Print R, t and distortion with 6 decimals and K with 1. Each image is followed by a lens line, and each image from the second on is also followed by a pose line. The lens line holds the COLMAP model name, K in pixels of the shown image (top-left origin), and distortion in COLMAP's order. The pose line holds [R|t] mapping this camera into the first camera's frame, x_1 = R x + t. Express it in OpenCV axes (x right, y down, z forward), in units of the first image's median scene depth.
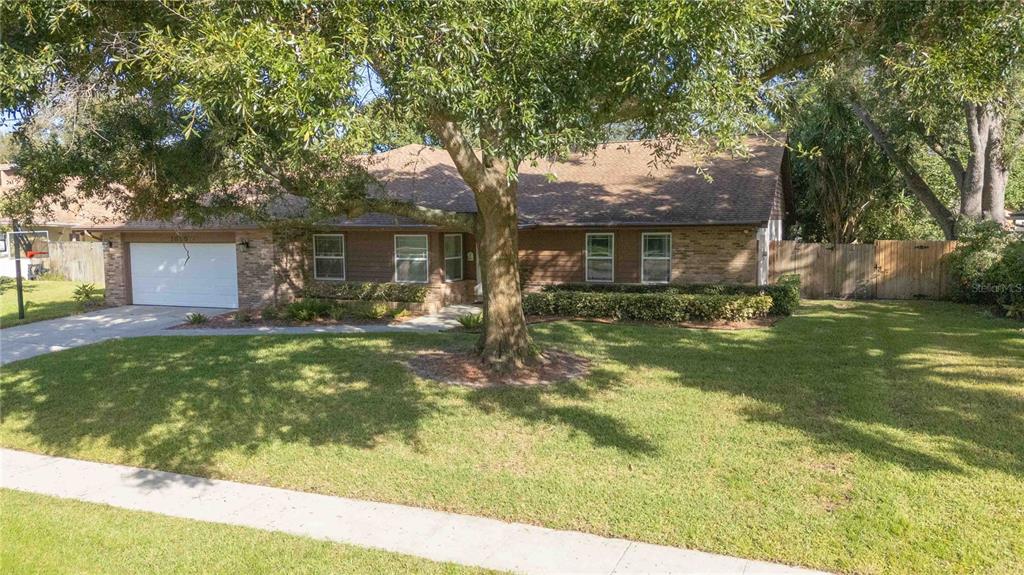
lens RADIAL K [[746.7, 0, 512.0], [0, 746.7, 287.5], [0, 0, 1]] dist [0.062560, -0.002522]
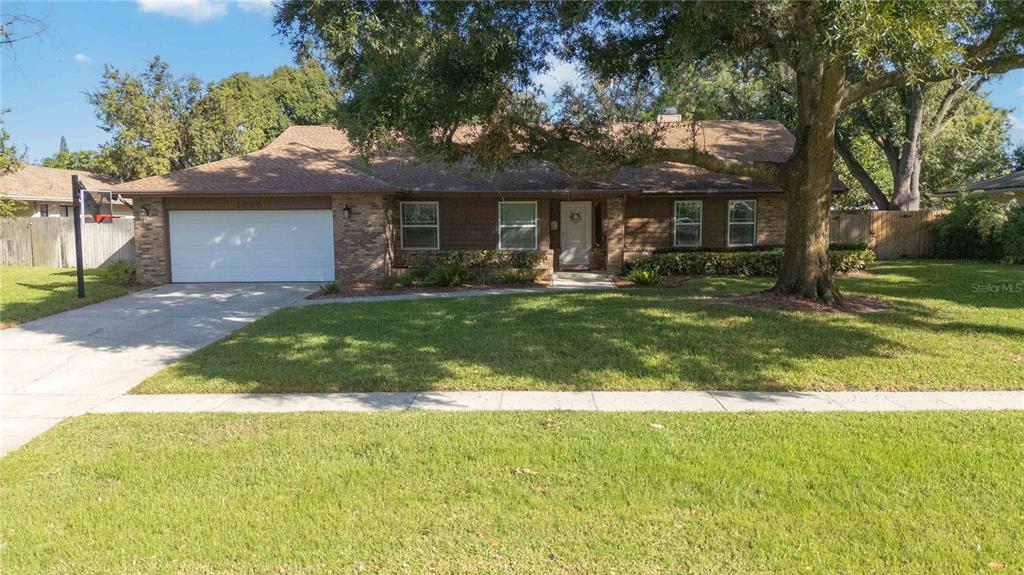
lens RADIAL K [[746.7, 0, 512.0], [0, 746.7, 287.5], [0, 0, 1]] dist [0.062560, -0.002522]
pose [[0.934761, -0.028422, 0.354140, -0.494295], [0.030322, 0.999540, 0.000185, 0.042619], [-0.353982, 0.010565, 0.935193, 0.078910]]
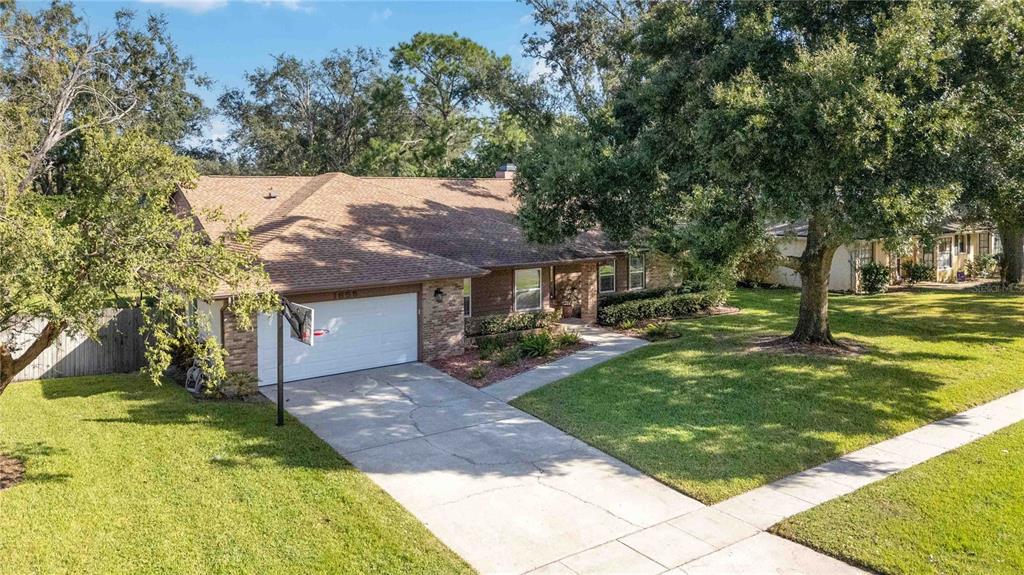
lens RADIAL K [[746.7, 0, 512.0], [0, 746.7, 287.5], [0, 0, 1]] dist [0.062560, -0.002522]
pose [[0.514067, -0.097681, 0.852170, -1.114292], [0.083666, 0.994467, 0.063521, -0.115645], [-0.853660, 0.038643, 0.519395, 0.424798]]
